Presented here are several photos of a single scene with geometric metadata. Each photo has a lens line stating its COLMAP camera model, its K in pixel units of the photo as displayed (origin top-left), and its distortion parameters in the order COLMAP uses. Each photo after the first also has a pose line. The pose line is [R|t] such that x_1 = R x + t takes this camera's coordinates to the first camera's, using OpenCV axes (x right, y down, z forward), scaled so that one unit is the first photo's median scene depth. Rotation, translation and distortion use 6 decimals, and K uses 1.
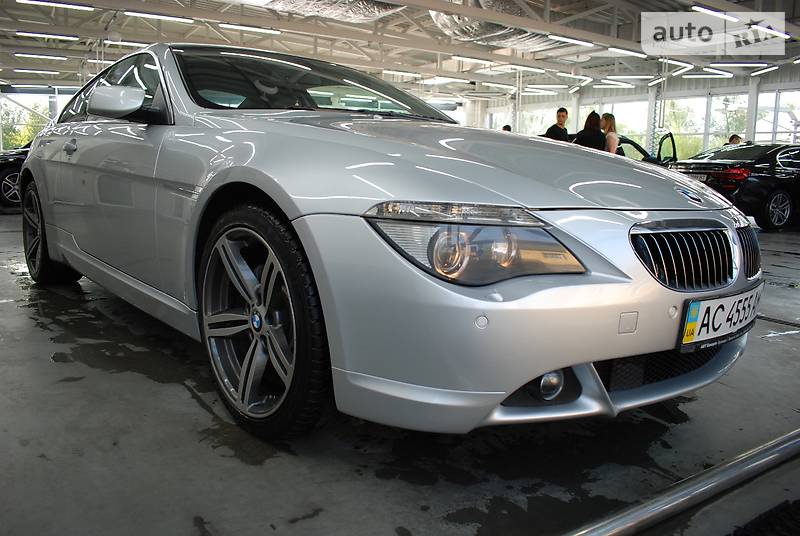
lens RADIAL K [[627.9, 0, 395.7], [0, 627.9, 271.0], [0, 0, 1]] dist [-0.106877, 0.027176]
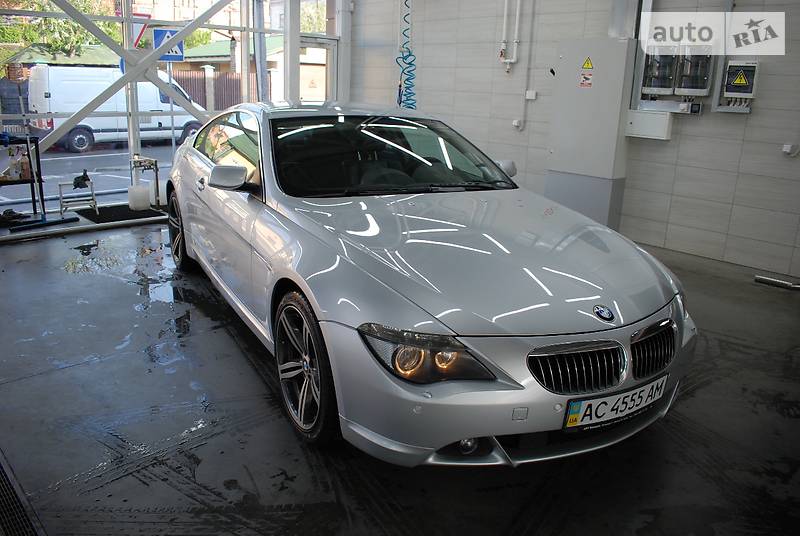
lens RADIAL K [[627.9, 0, 395.7], [0, 627.9, 271.0], [0, 0, 1]] dist [-0.106877, 0.027176]
pose [[0.977177, 0.071086, -0.200178, 0.338946], [-0.046349, 0.990990, 0.125658, -0.424054], [0.207307, -0.113512, 0.971668, -0.492374]]
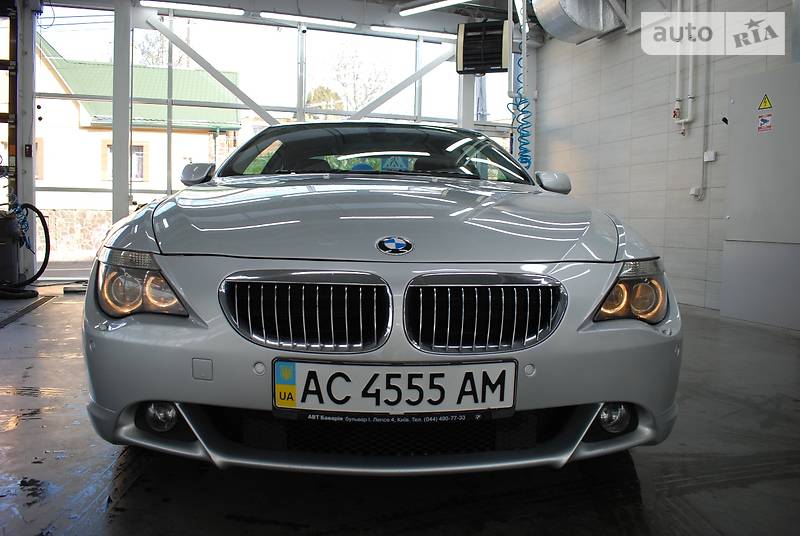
lens RADIAL K [[627.9, 0, 395.7], [0, 627.9, 271.0], [0, 0, 1]] dist [-0.106877, 0.027176]
pose [[0.788388, 0.036474, -0.614096, 1.163393], [-0.096284, 0.993254, -0.064617, -0.036997], [0.607596, 0.110071, 0.786582, 0.368326]]
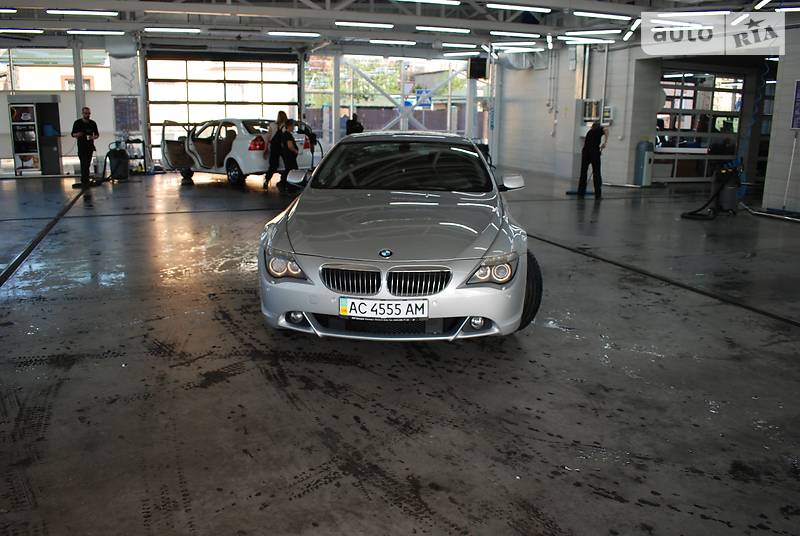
lens RADIAL K [[648.4, 0, 393.5], [0, 648.4, 269.4], [0, 0, 1]] dist [-0.092314, 0.012955]
pose [[0.705469, 0.139083, -0.694959, 2.416540], [-0.104536, 0.990251, 0.092064, -0.323855], [0.700989, 0.007700, 0.713131, -0.714949]]
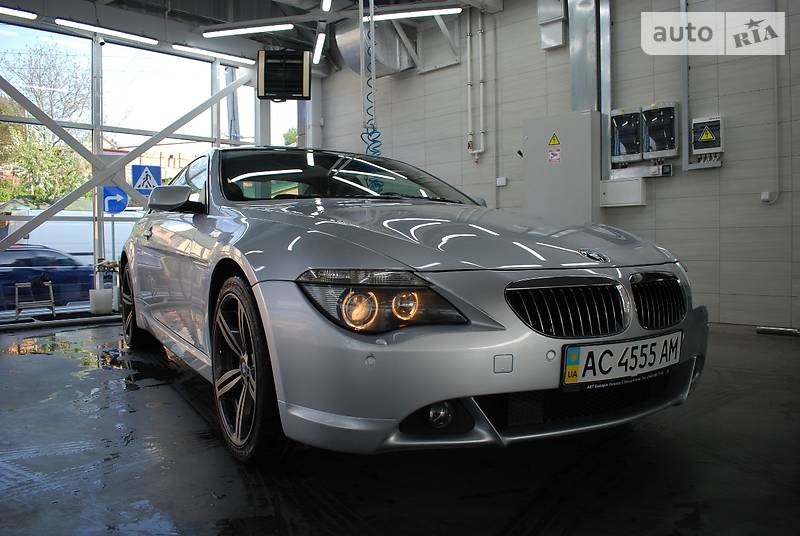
lens RADIAL K [[627.9, 0, 395.7], [0, 627.9, 271.0], [0, 0, 1]] dist [-0.106877, 0.027176]
pose [[0.982183, -0.028801, -0.185705, 0.379966], [0.006605, 0.992866, -0.119050, 0.045309], [0.187809, 0.115702, 0.975367, -0.221867]]
